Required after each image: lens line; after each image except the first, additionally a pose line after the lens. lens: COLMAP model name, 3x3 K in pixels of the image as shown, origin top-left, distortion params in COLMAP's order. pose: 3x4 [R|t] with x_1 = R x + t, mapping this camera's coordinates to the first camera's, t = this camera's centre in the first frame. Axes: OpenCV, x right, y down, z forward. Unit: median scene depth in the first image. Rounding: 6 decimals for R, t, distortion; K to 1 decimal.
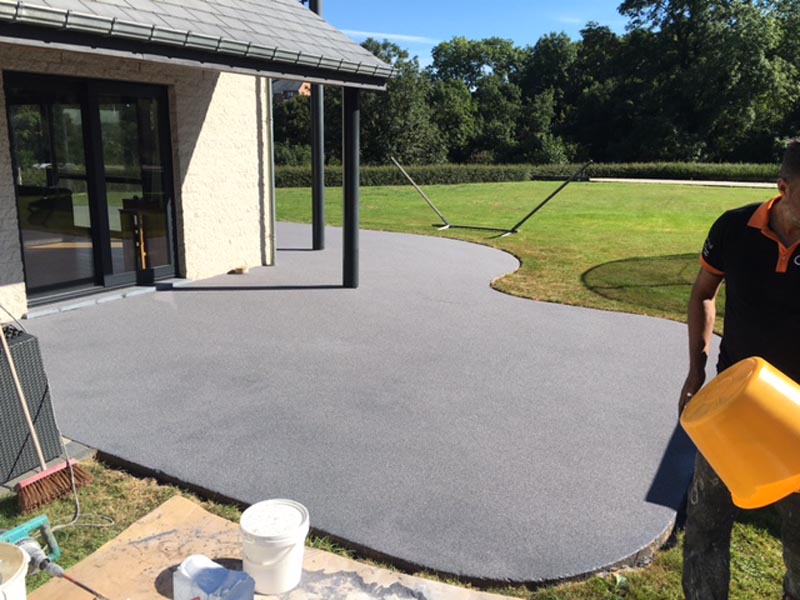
lens RADIAL K [[671.9, 0, 399.8], [0, 671.9, 298.3], [0, 0, 1]] dist [0.063655, -0.098187]
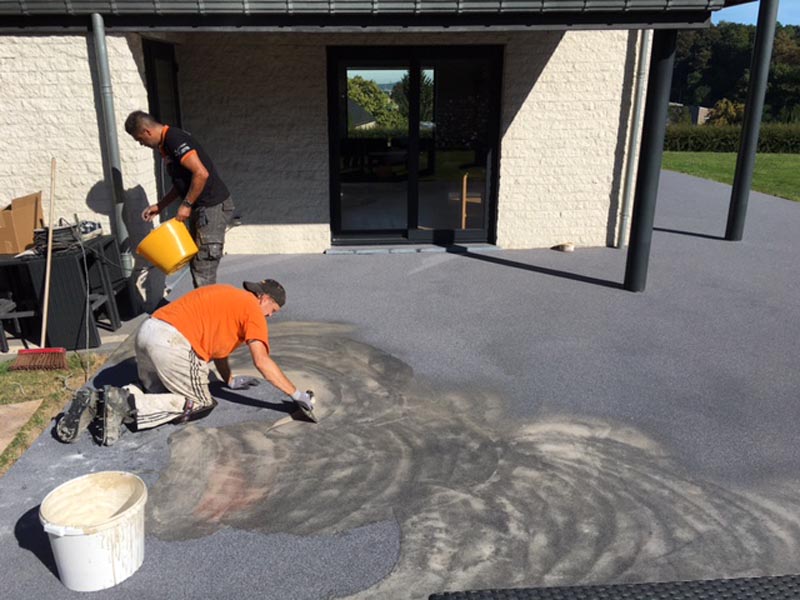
lens RADIAL K [[671.9, 0, 399.7], [0, 671.9, 303.1], [0, 0, 1]] dist [0.063655, -0.098187]
pose [[0.553686, 0.229400, -0.800504, 0.417322], [-0.173296, 0.972002, 0.158682, -0.080167], [0.814494, 0.050865, 0.577939, 0.326610]]
